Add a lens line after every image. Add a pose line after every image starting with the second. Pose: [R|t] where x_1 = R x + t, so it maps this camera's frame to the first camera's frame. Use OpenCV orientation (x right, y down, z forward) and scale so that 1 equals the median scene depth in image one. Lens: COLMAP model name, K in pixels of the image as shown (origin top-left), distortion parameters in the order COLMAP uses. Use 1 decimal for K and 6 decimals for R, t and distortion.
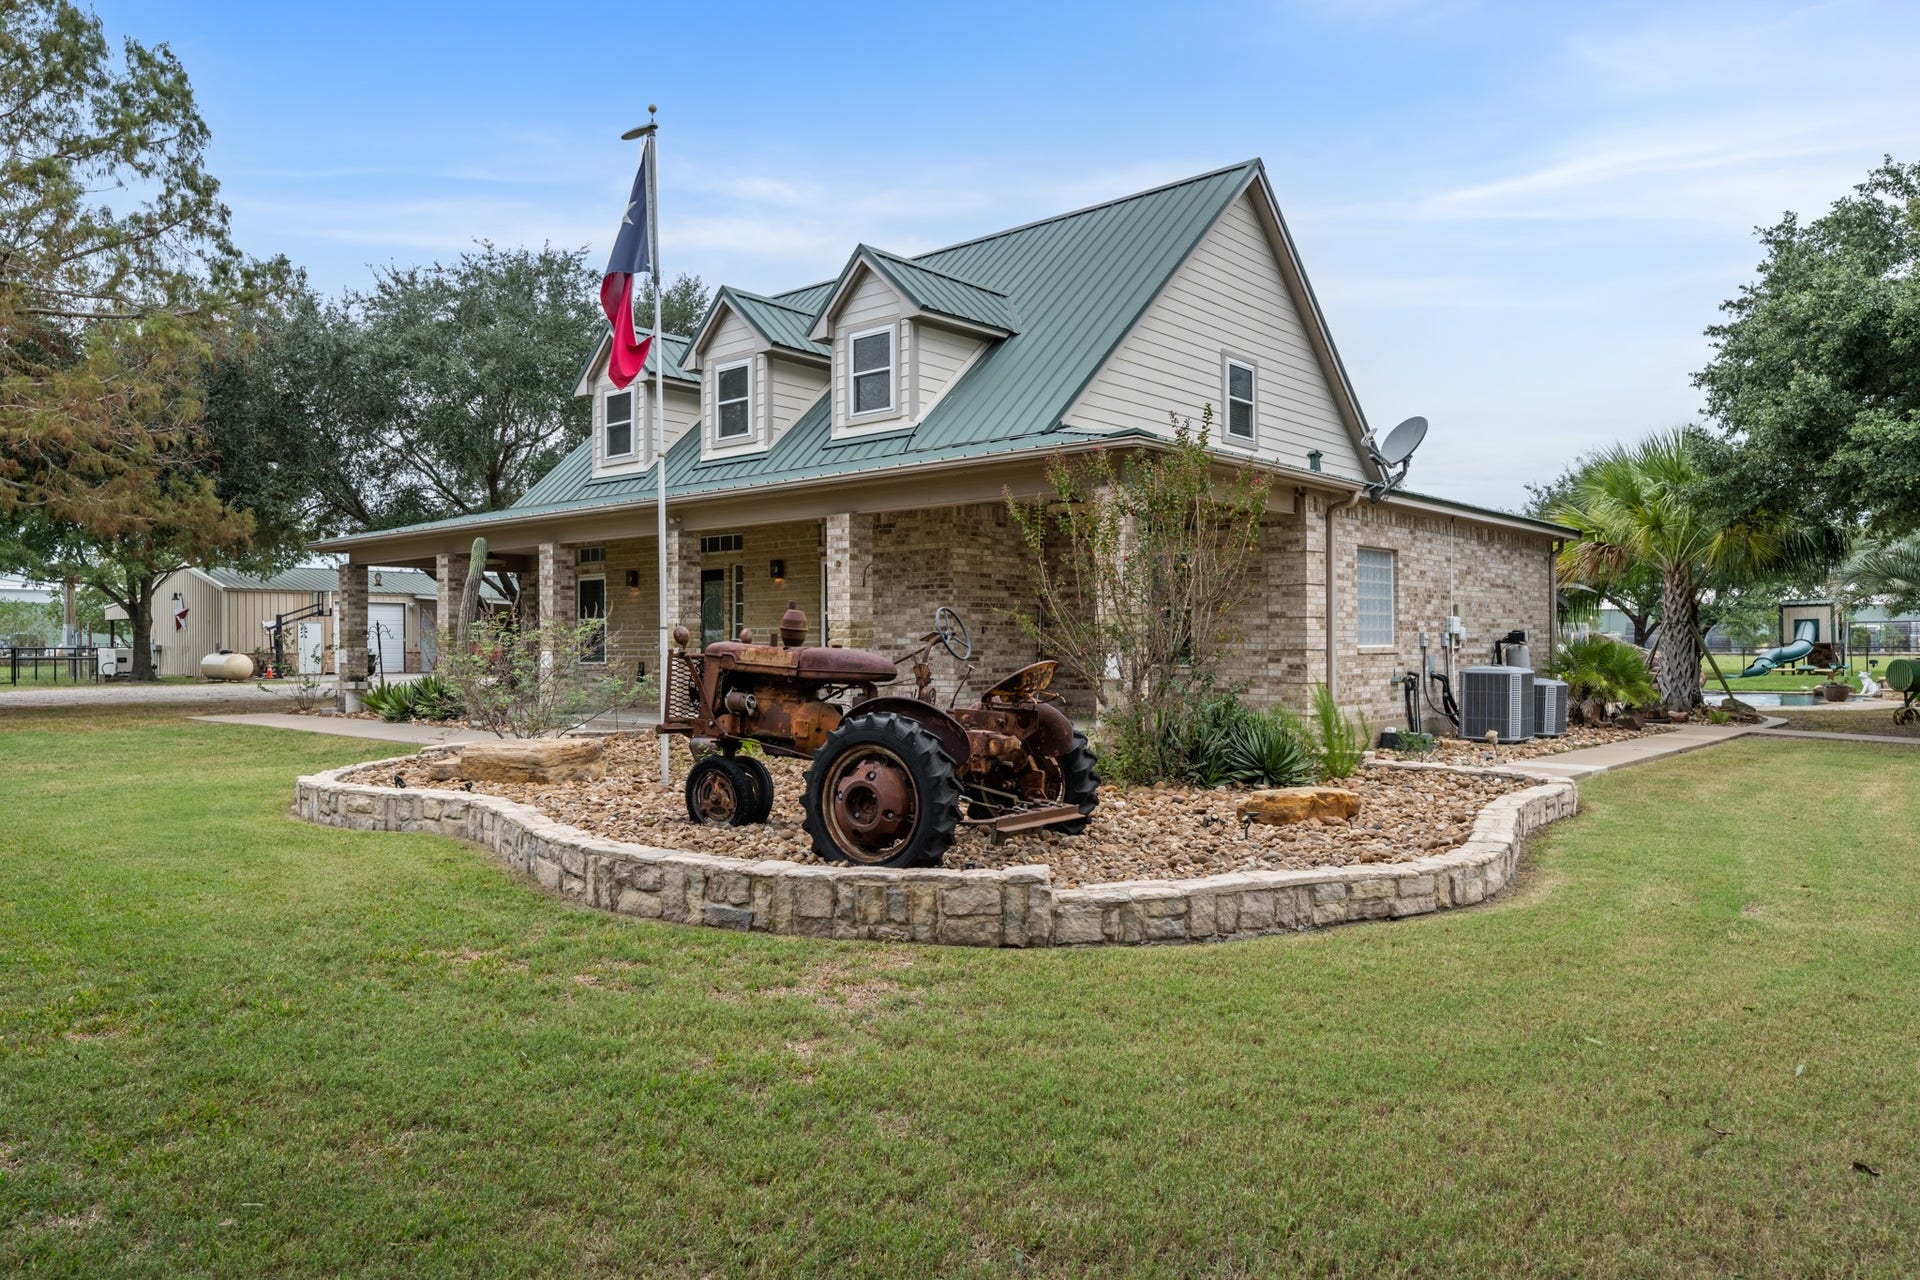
lens RADIAL K [[1272.8, 0, 956.6], [0, 1272.8, 622.8], [0, 0, 1]] dist [-0.004860, -0.000901]
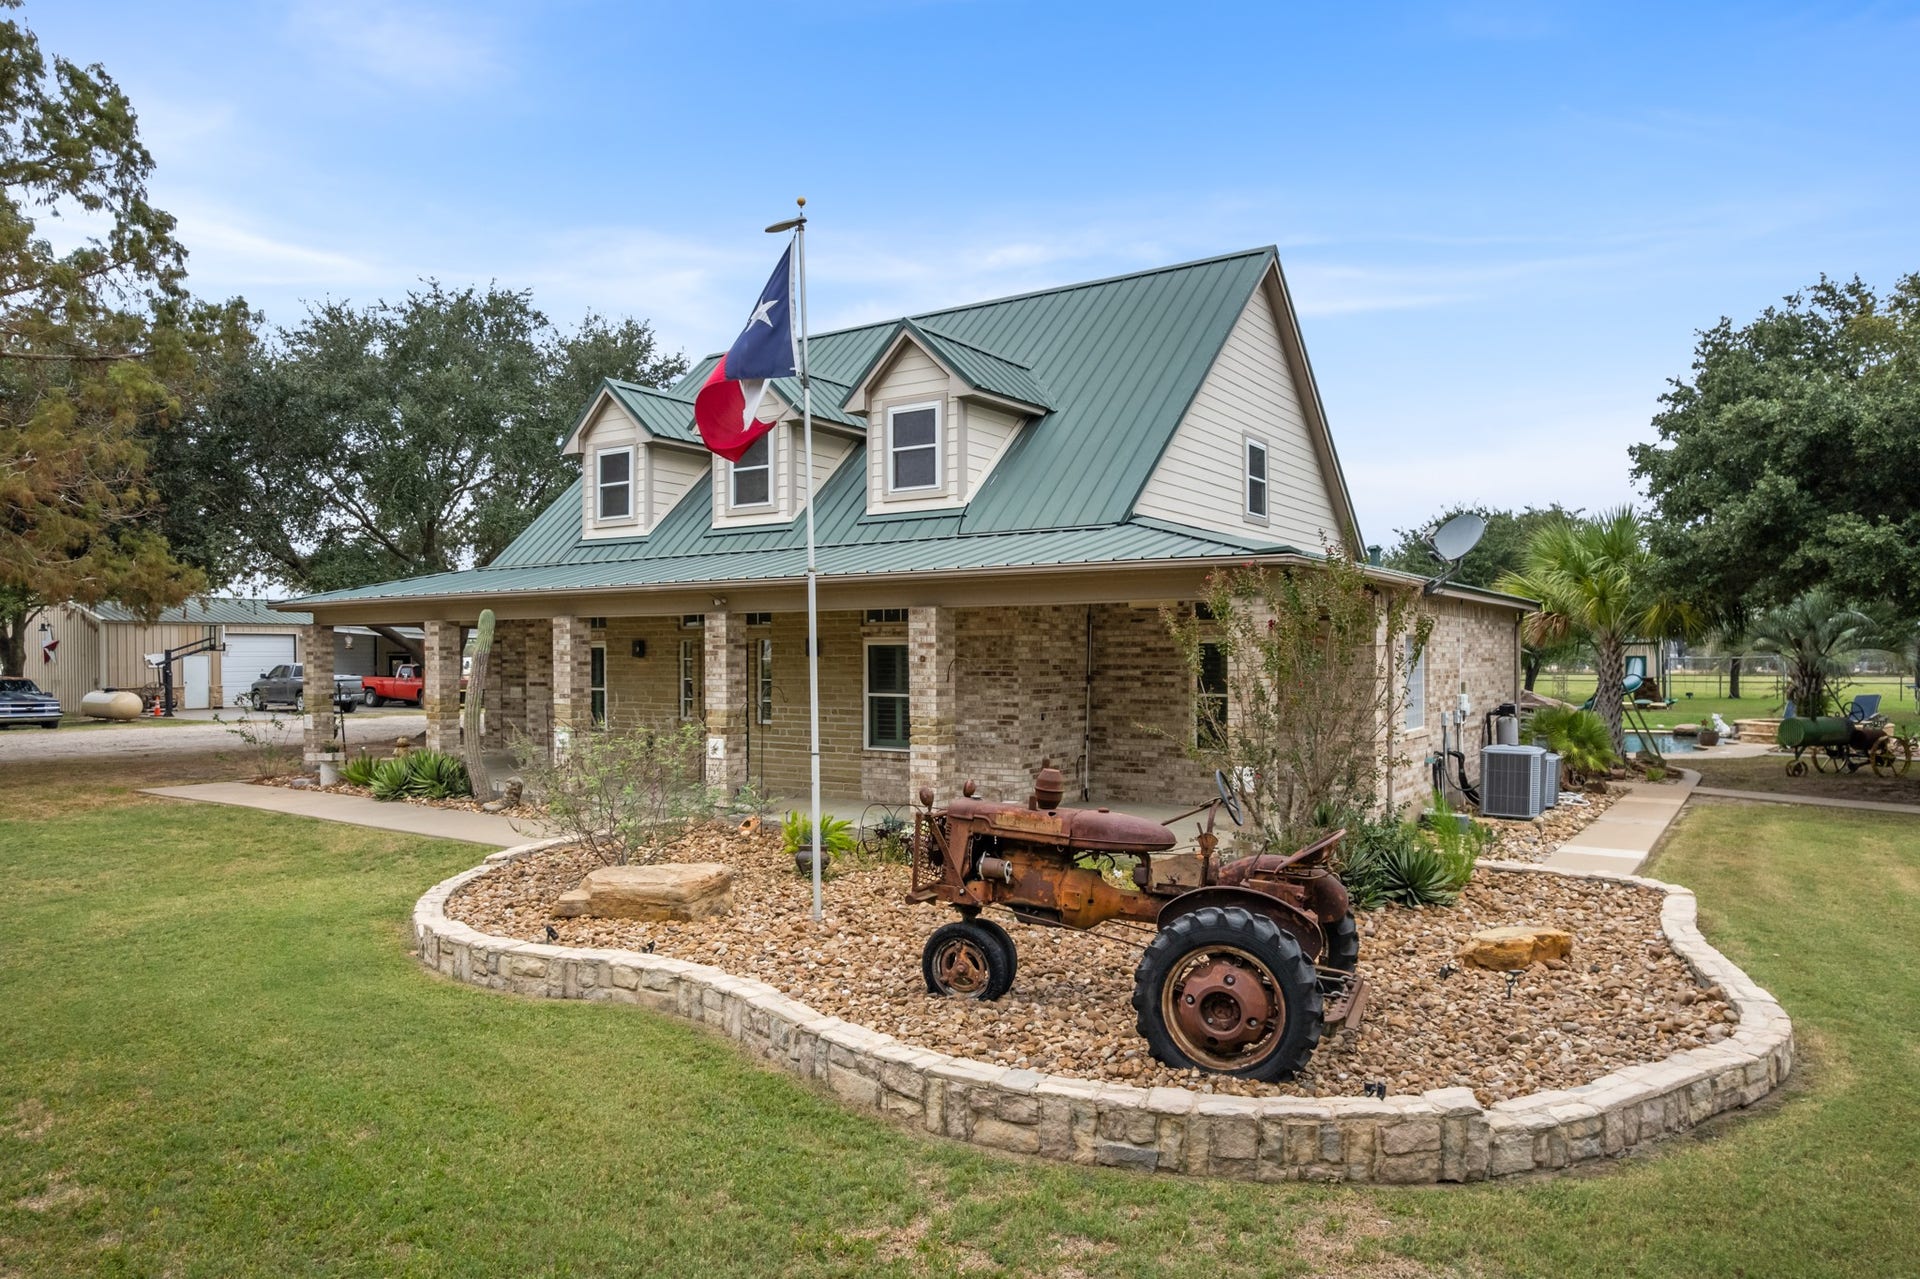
lens RADIAL K [[1235.1, 0, 960.0], [0, 1235.1, 639.5], [0, 0, 1]] dist [-0.074859, 0.061799]
pose [[0.991999, 0.003004, 0.126209, -0.162512], [-0.003495, 0.999987, 0.003673, -0.057172], [-0.126196, -0.004085, 0.991997, 0.056069]]
